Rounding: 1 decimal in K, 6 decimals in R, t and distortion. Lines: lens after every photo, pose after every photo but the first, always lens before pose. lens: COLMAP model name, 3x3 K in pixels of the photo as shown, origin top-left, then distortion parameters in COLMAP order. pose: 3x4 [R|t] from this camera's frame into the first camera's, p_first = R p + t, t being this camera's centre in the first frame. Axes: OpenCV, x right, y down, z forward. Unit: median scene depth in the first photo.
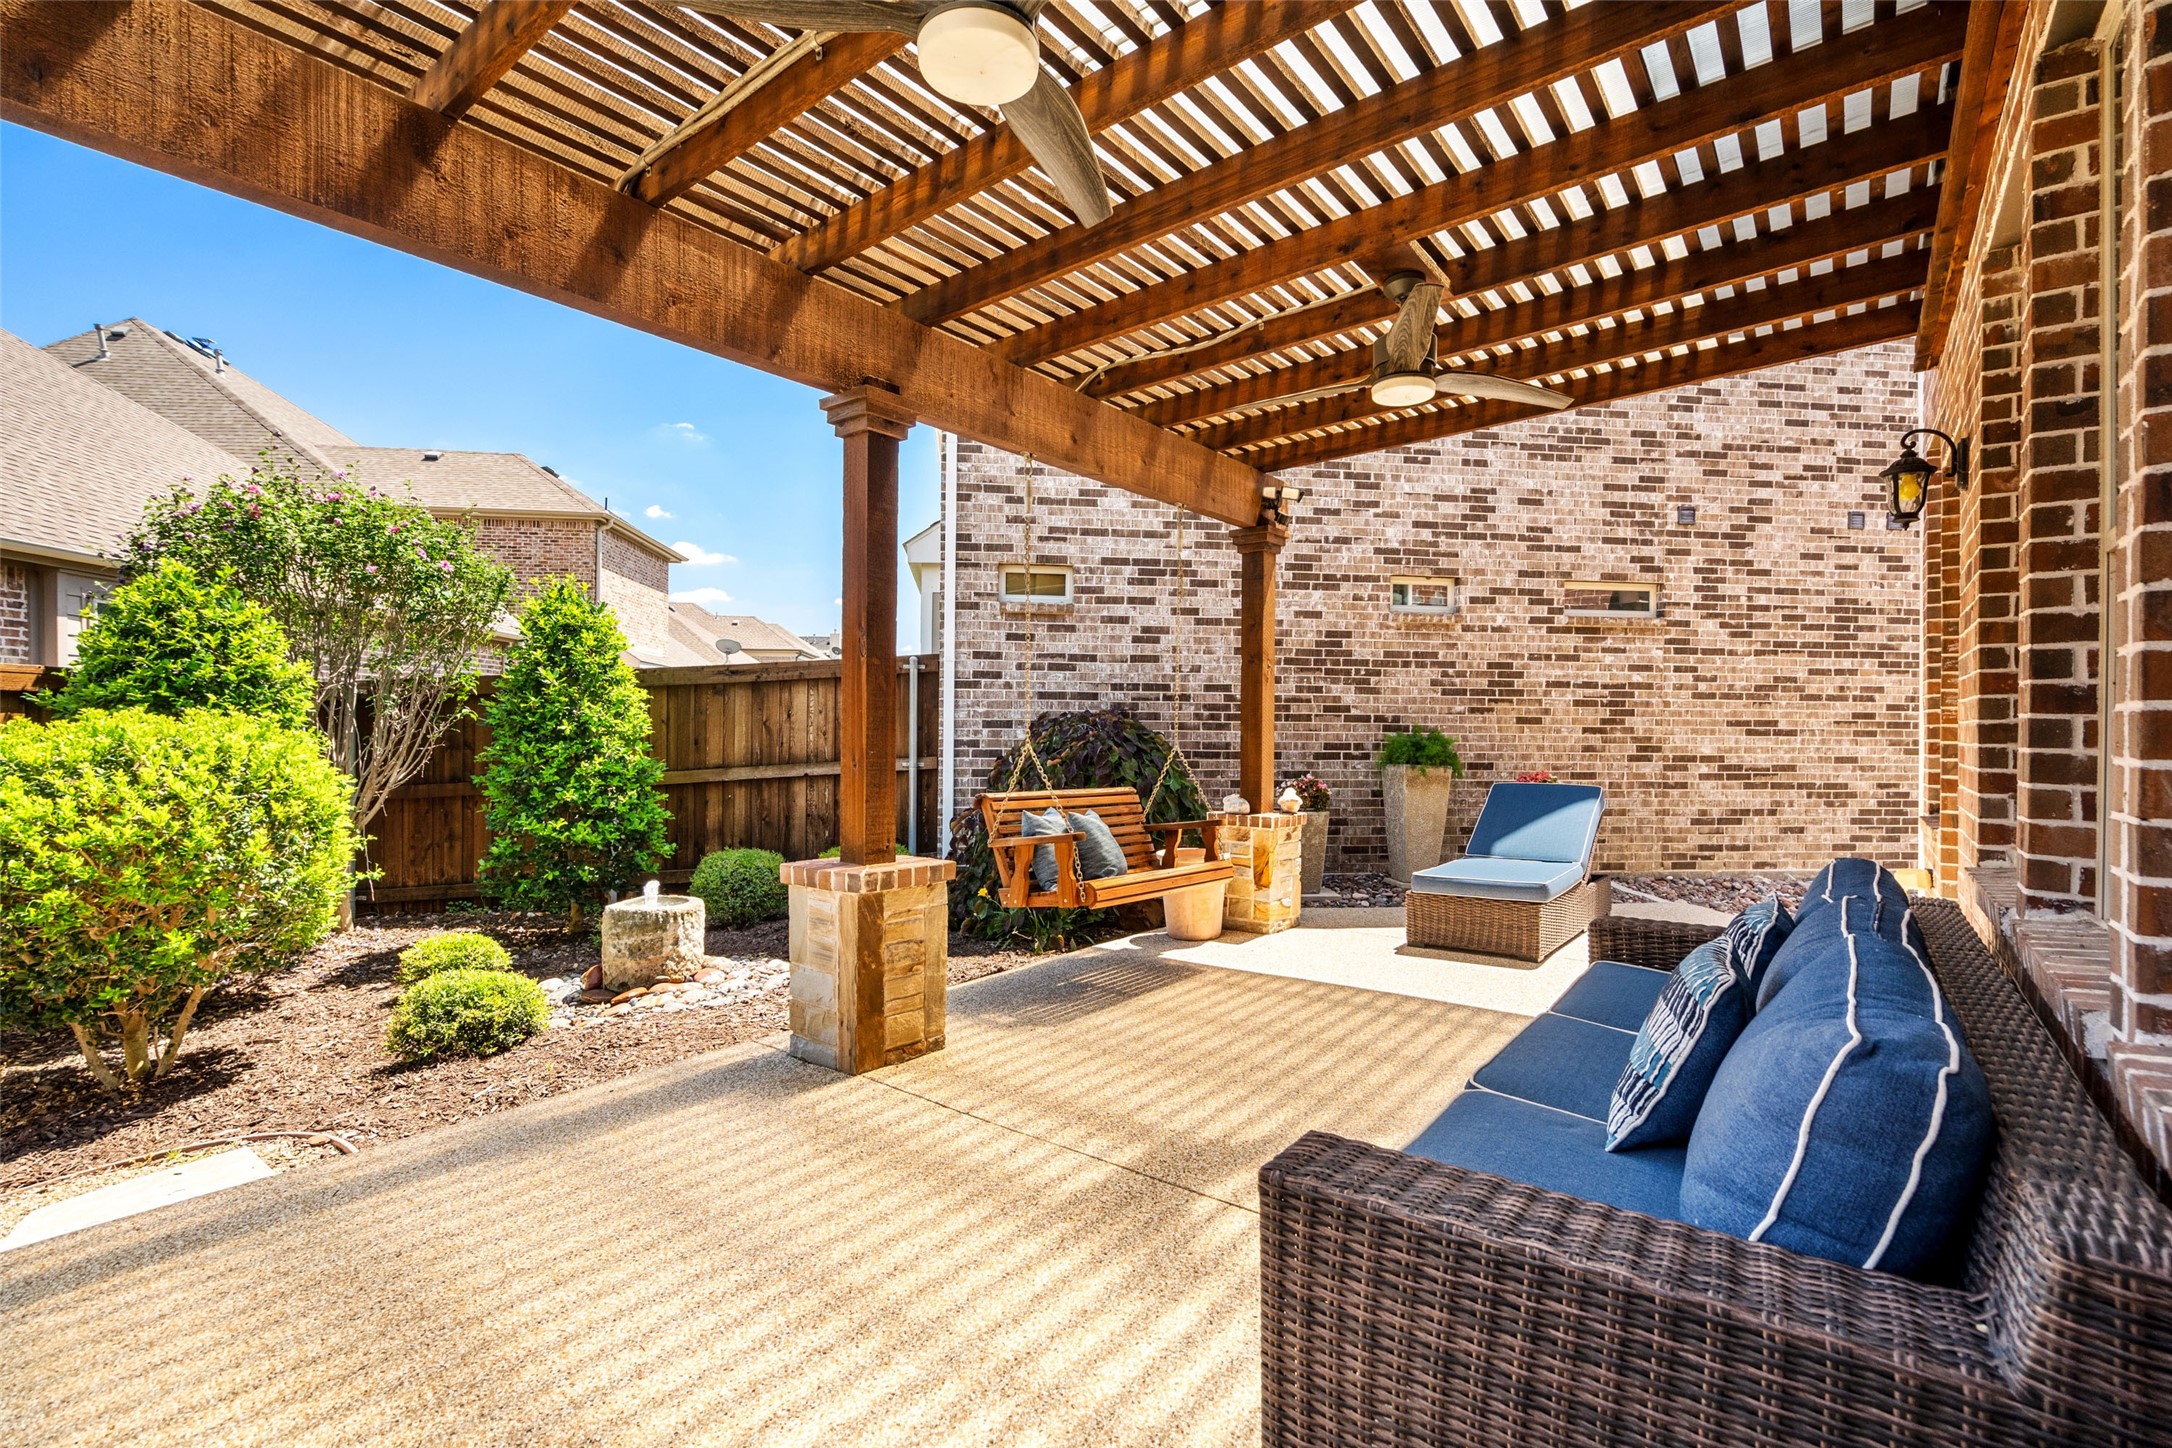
lens RADIAL K [[971.2, 0, 1086.0], [0, 971.2, 724.0], [0, 0, 1]] dist [-0.001745, 0.000795]
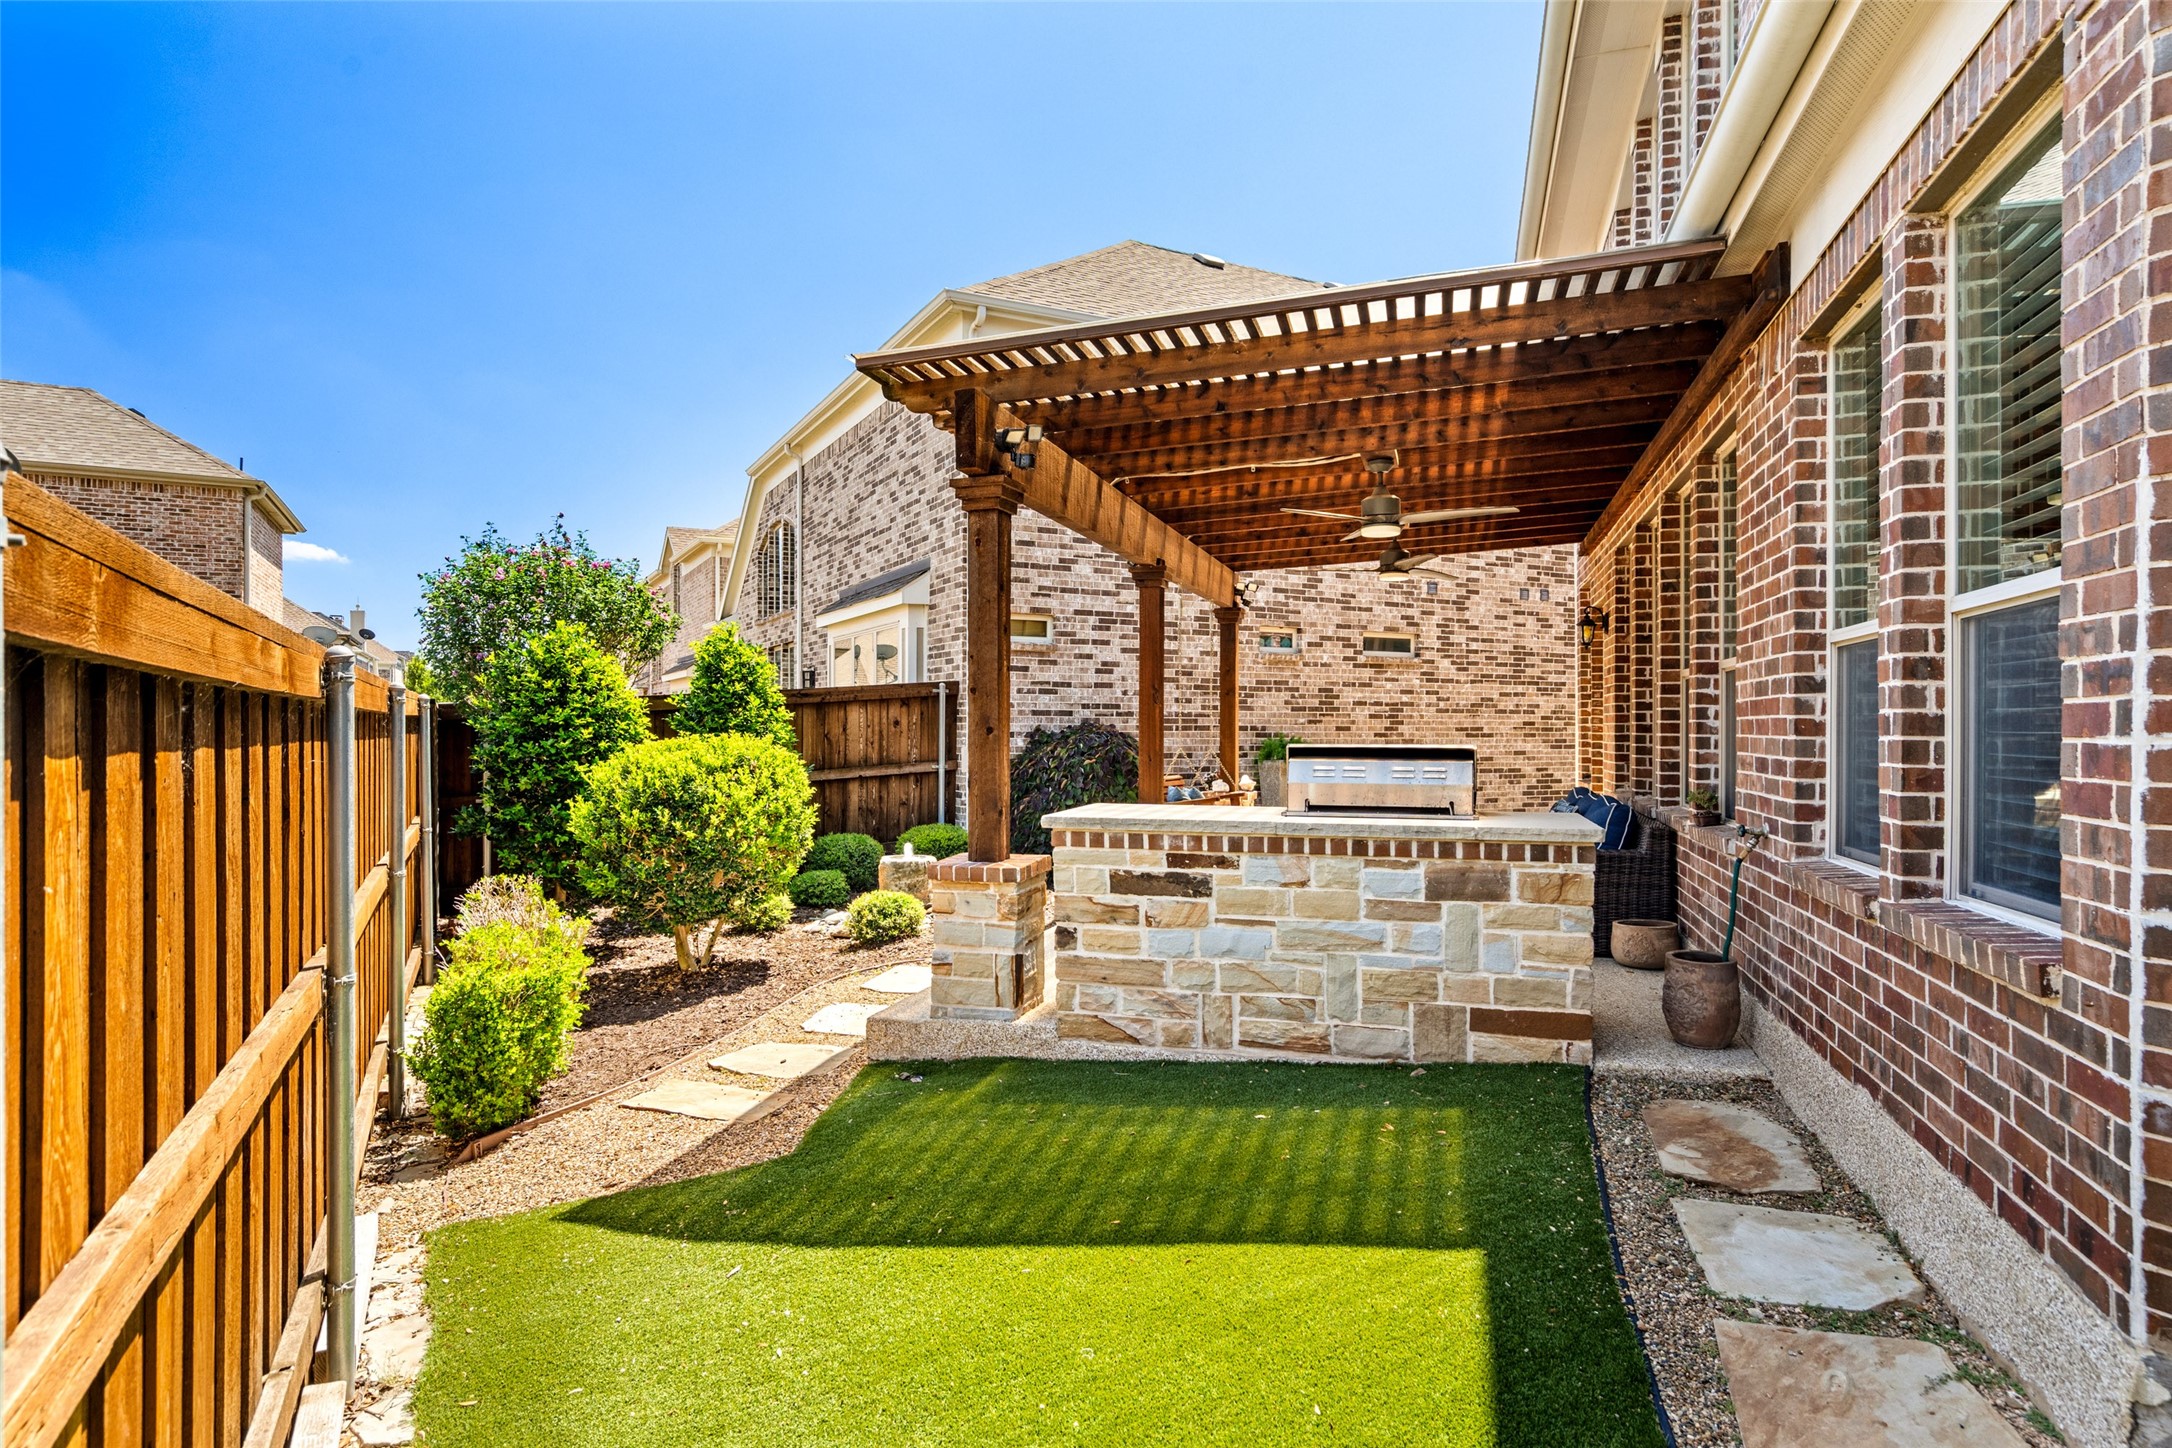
lens RADIAL K [[1138.5, 0, 1086.0], [0, 1138.5, 724.0], [0, 0, 1]] dist [0.001511, 0.000458]
pose [[0.939561, -0.006082, 0.342328, -0.481161], [0.006483, 0.999979, -0.000027, -0.012863], [-0.342321, 0.002245, 0.939580, -0.455105]]
